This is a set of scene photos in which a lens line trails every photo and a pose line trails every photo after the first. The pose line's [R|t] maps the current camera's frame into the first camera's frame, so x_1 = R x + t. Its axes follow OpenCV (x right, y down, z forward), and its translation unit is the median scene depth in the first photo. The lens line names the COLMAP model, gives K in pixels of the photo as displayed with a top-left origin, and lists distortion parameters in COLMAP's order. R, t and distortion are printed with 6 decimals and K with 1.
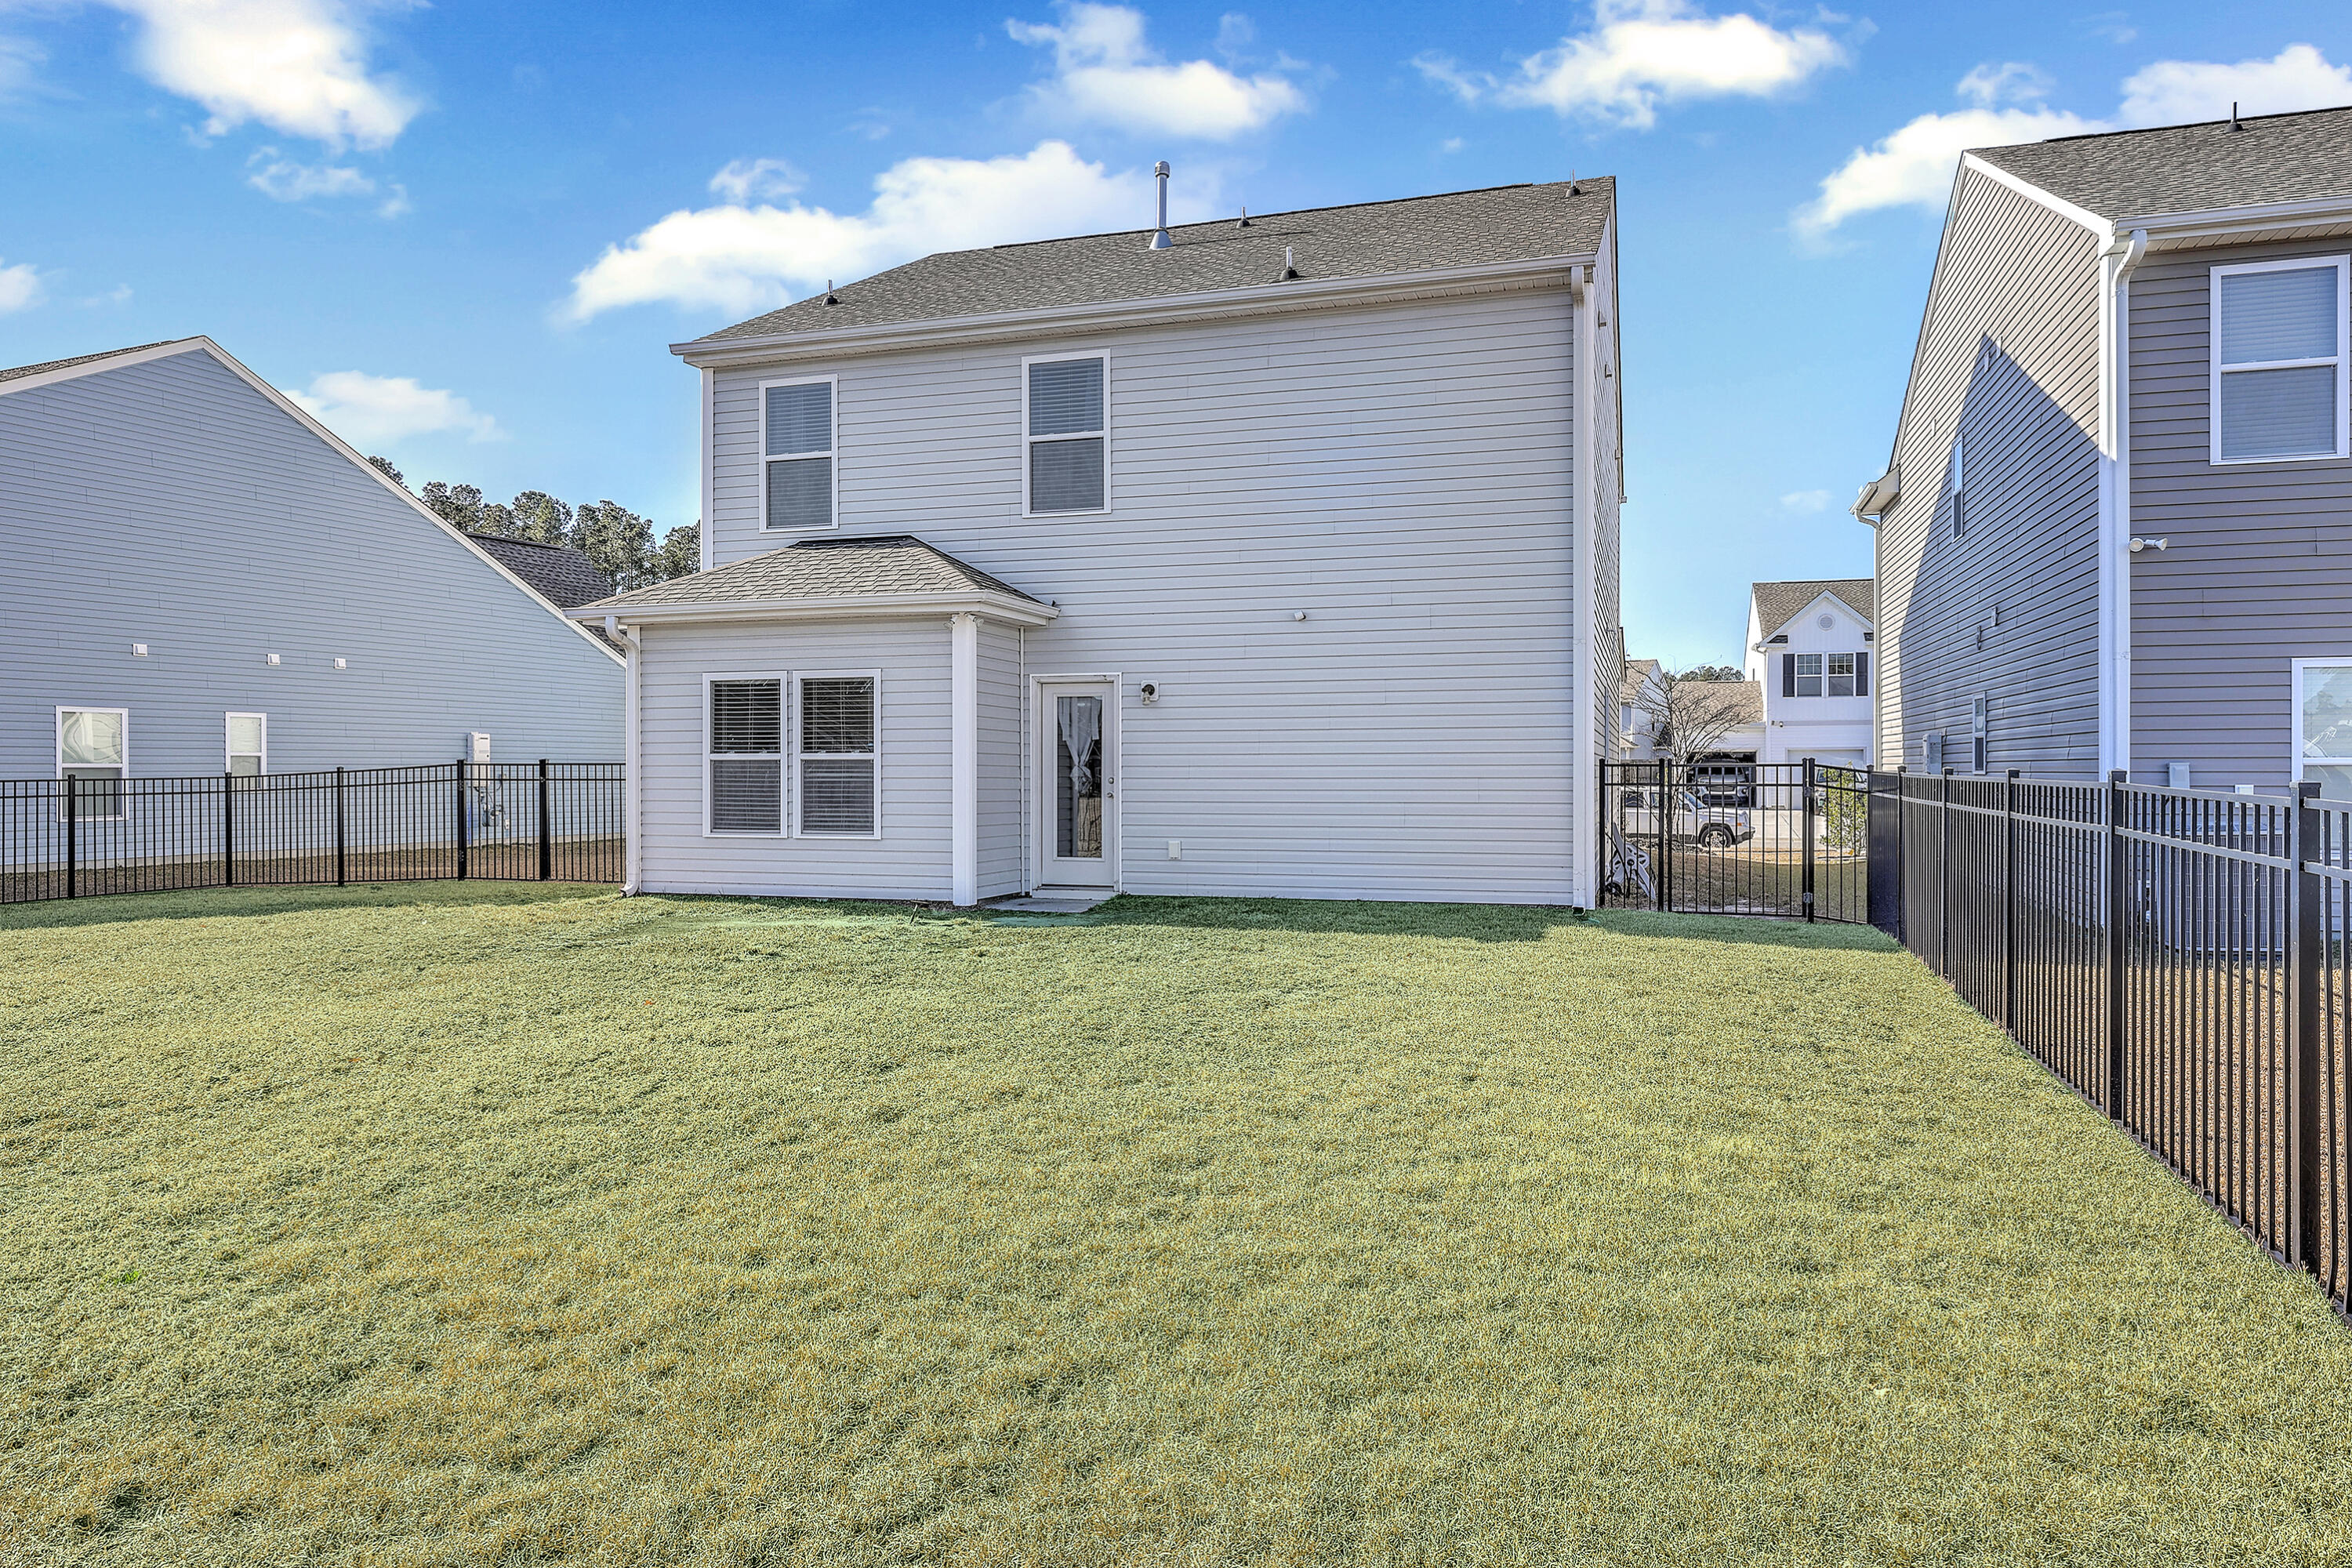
lens RADIAL K [[1438.9, 0, 1209.9], [0, 1438.9, 767.3], [0, 0, 1]] dist [0.000414, -0.000732]
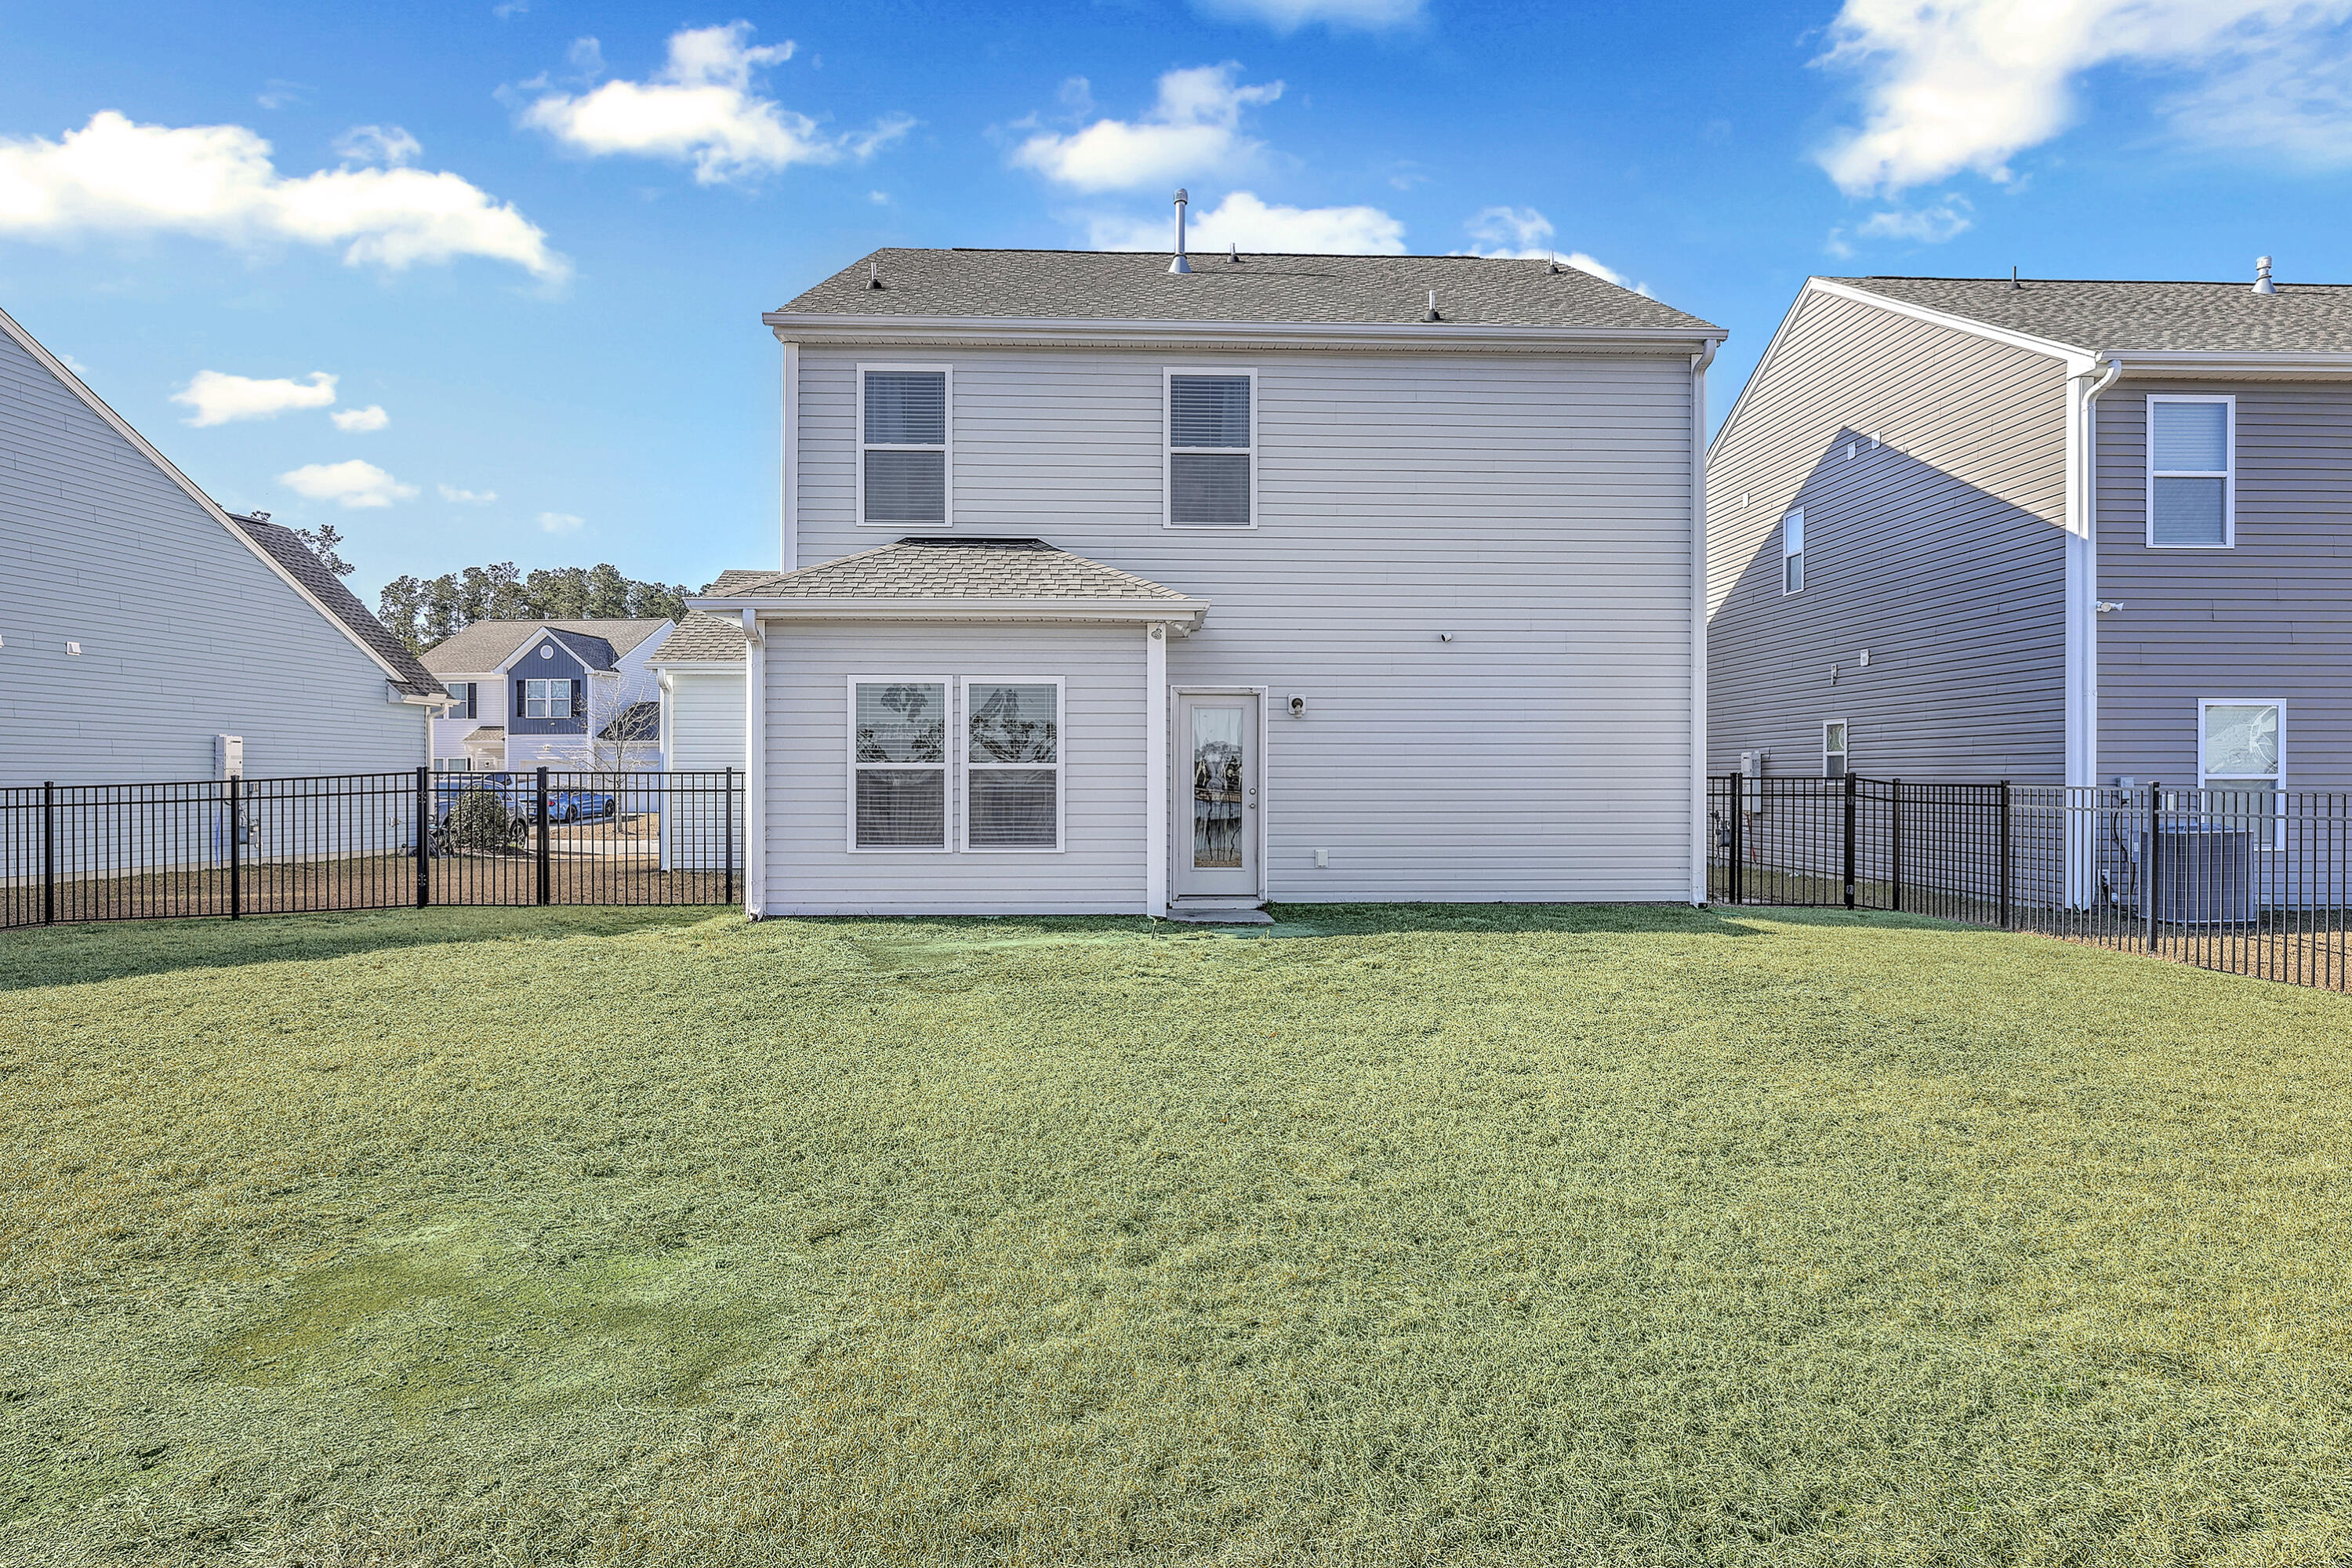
lens RADIAL K [[1335.7, 0, 1204.5], [0, 1335.7, 778.8], [0, 0, 1]] dist [0.000419, 0.000978]
pose [[0.944917, 0.002742, 0.327298, -0.414719], [-0.002910, 0.999996, 0.000024, 0.000328], [-0.327296, -0.000975, 0.944921, 0.117757]]
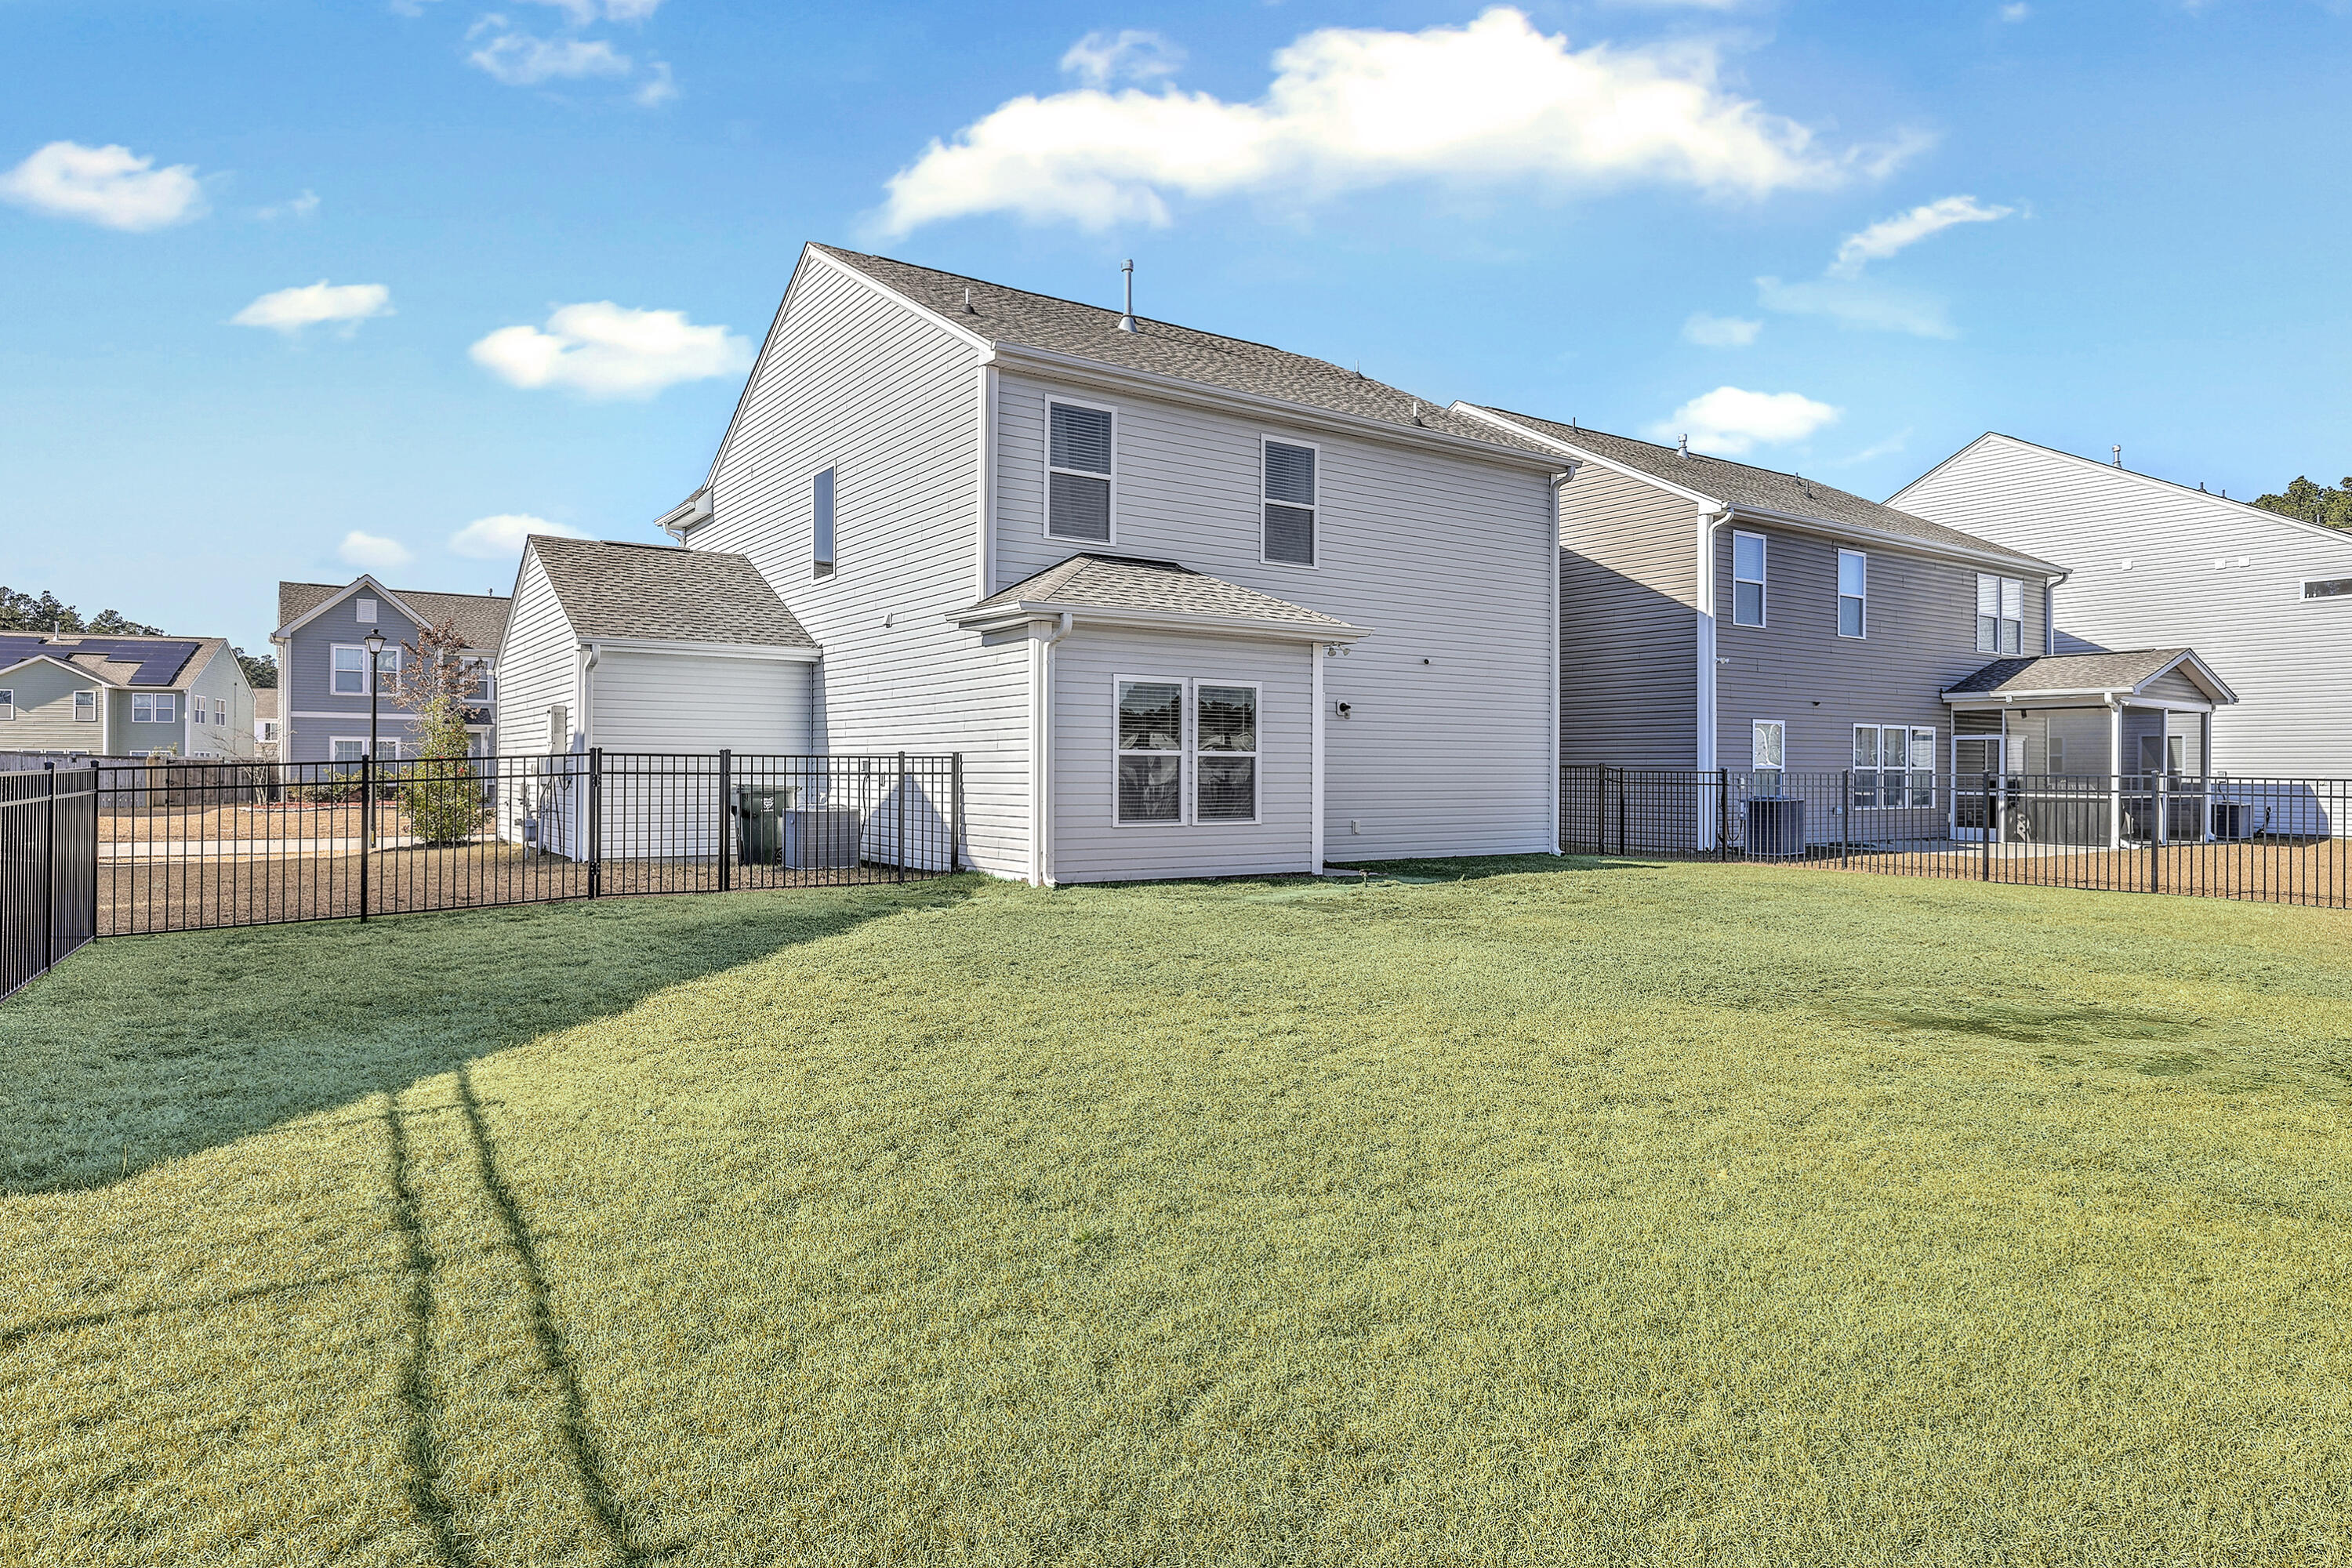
lens RADIAL K [[1335.7, 0, 1204.5], [0, 1335.7, 778.8], [0, 0, 1]] dist [0.000419, 0.000978]
pose [[0.624908, 0.001015, 0.780698, -1.080810], [-0.006339, 0.999973, 0.003774, 0.008291], [-0.780673, -0.007307, 0.624897, 0.325443]]
